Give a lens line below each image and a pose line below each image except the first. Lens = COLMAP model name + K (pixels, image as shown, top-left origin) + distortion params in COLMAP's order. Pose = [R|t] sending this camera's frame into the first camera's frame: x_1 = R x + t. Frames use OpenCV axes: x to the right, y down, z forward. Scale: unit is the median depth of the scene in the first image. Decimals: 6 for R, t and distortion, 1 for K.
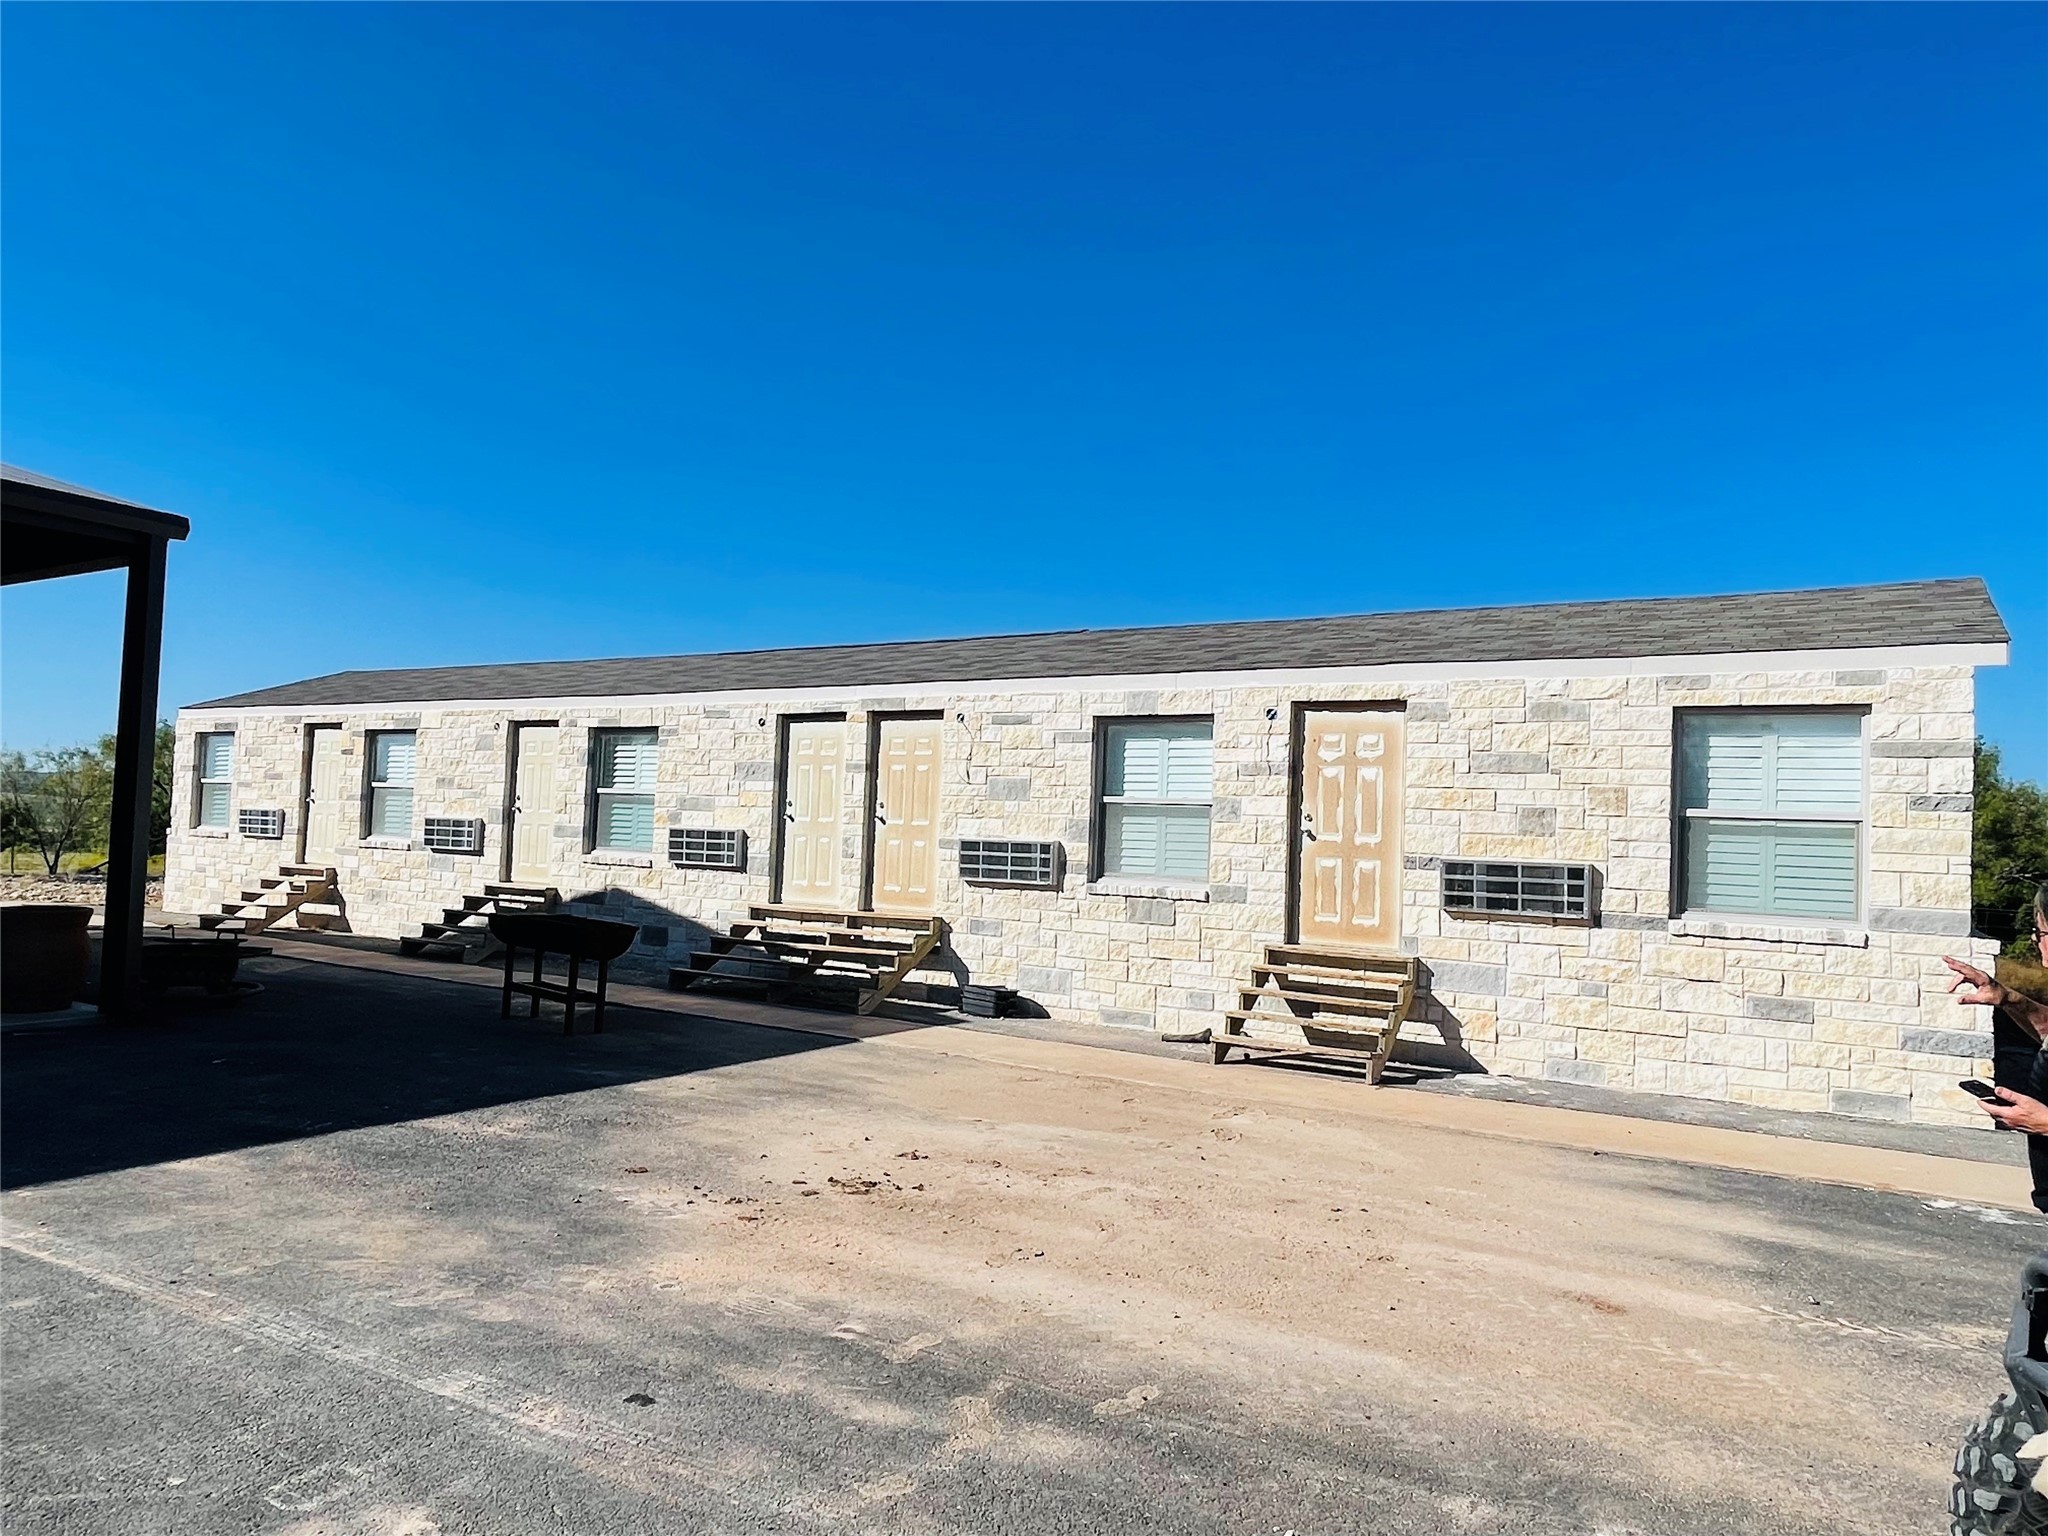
lens RADIAL K [[1350.8, 0, 1024.6], [0, 1350.8, 768.8], [0, 0, 1]] dist [0.004888, -0.001111]
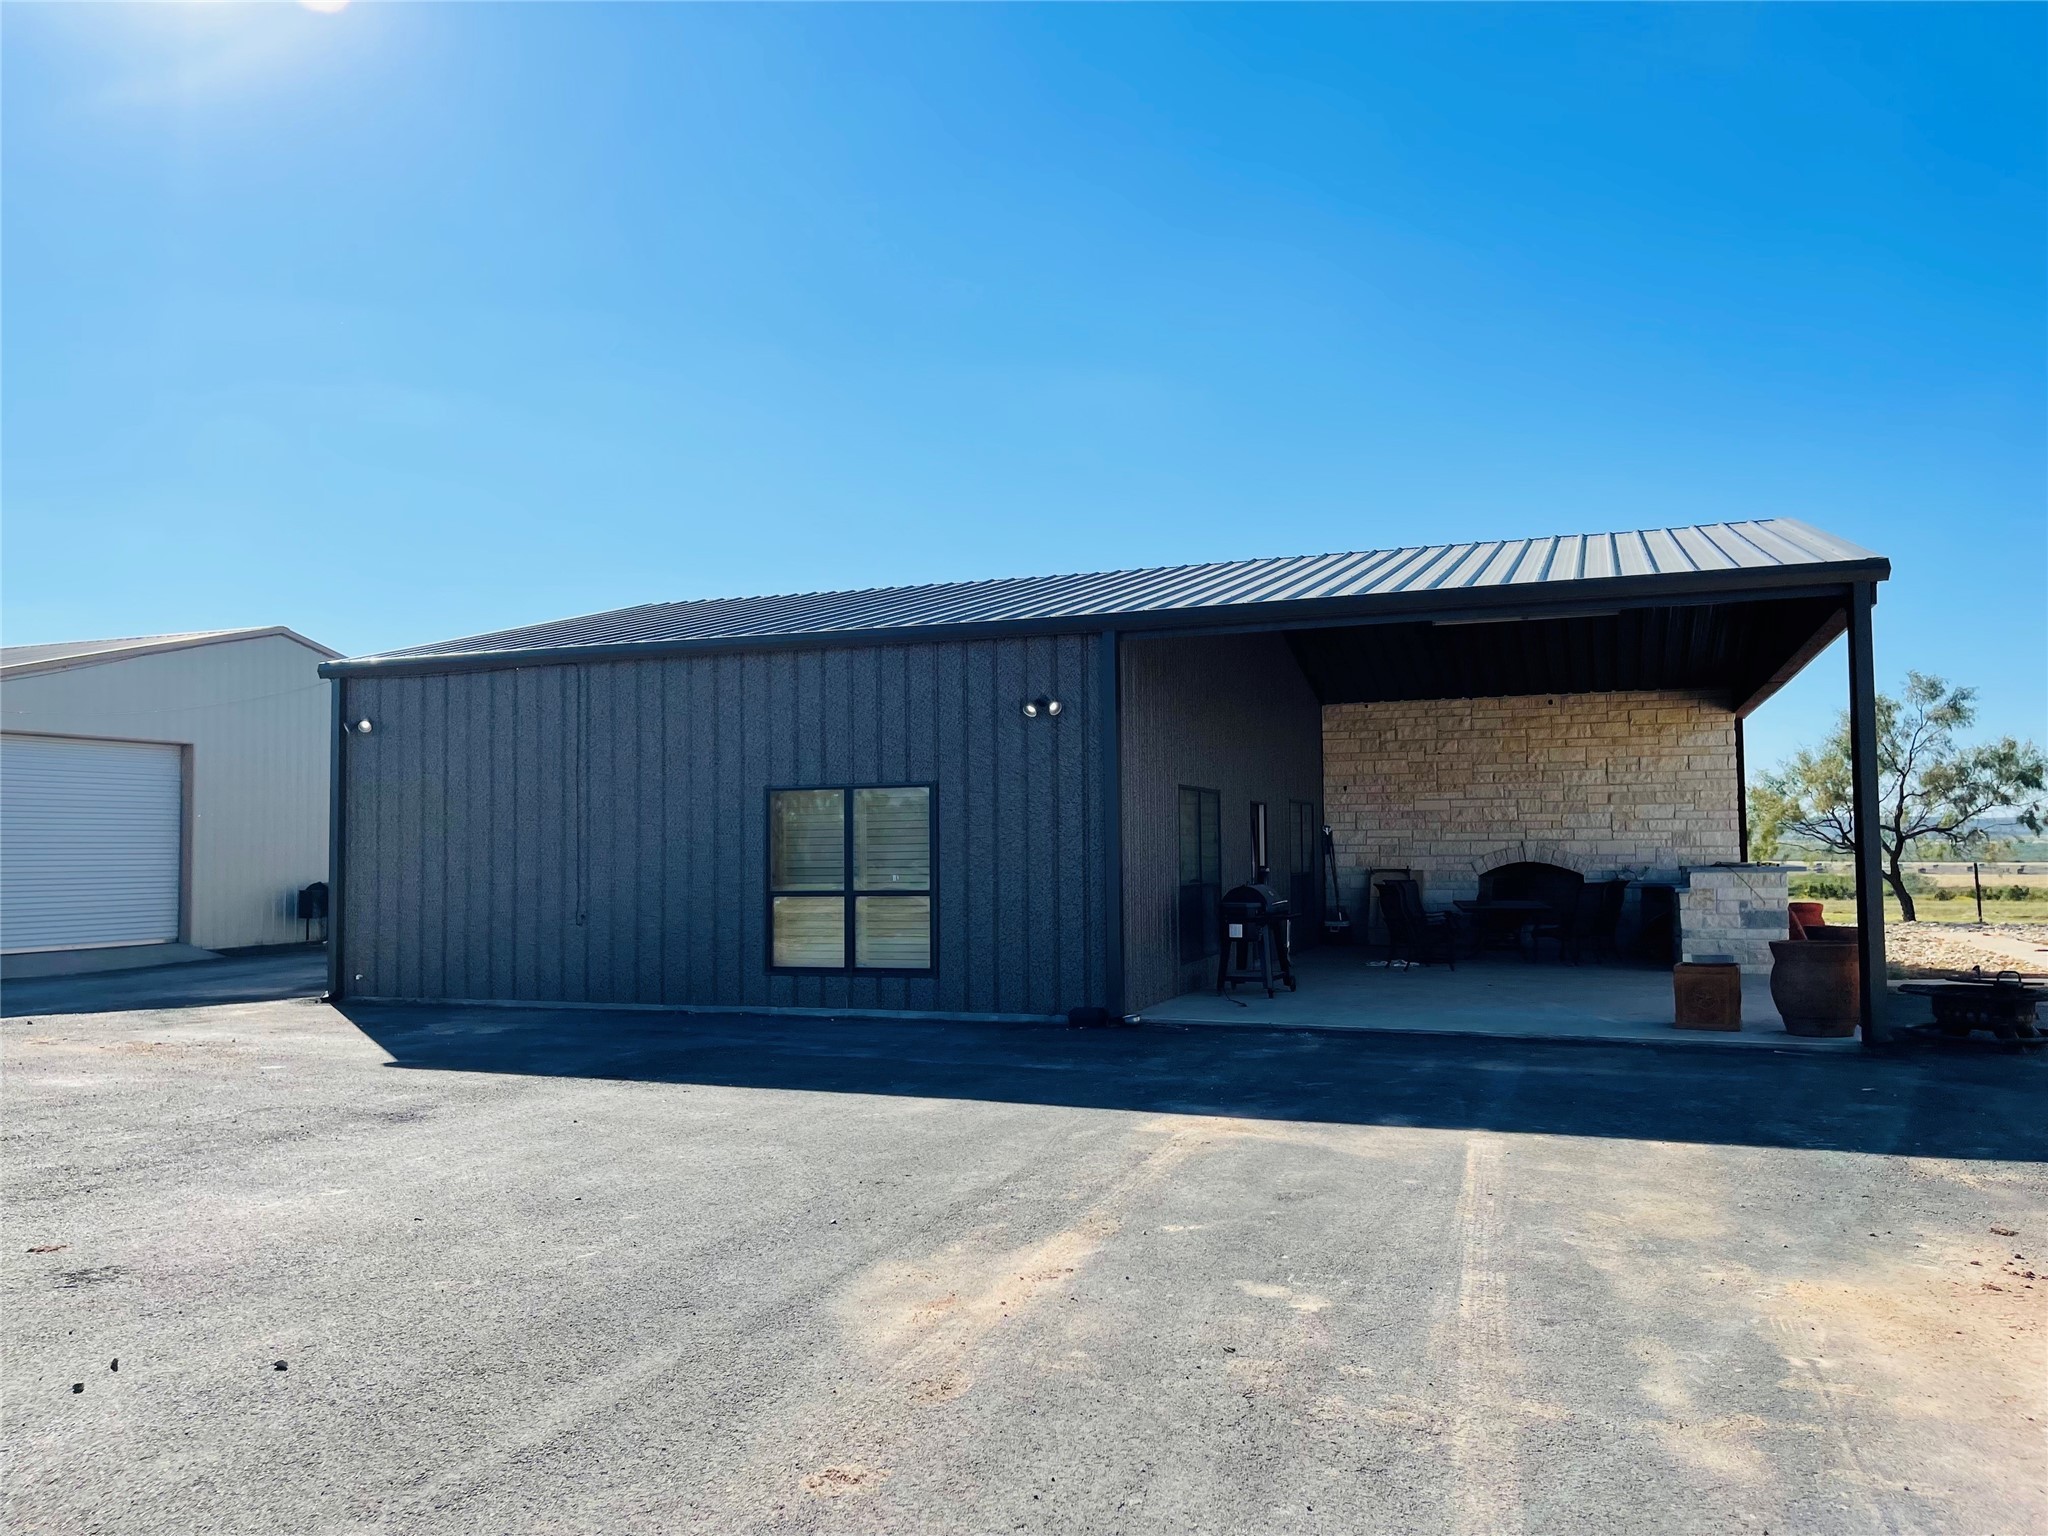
lens RADIAL K [[1546.6, 0, 1024.3], [0, 1546.6, 768.6], [0, 0, 1]] dist [-0.009541, -0.009387]
pose [[0.199030, -0.089435, -0.975904, 0.962320], [0.059908, 0.995075, -0.078974, 0.046501], [0.978161, -0.042746, 0.203408, 0.257119]]
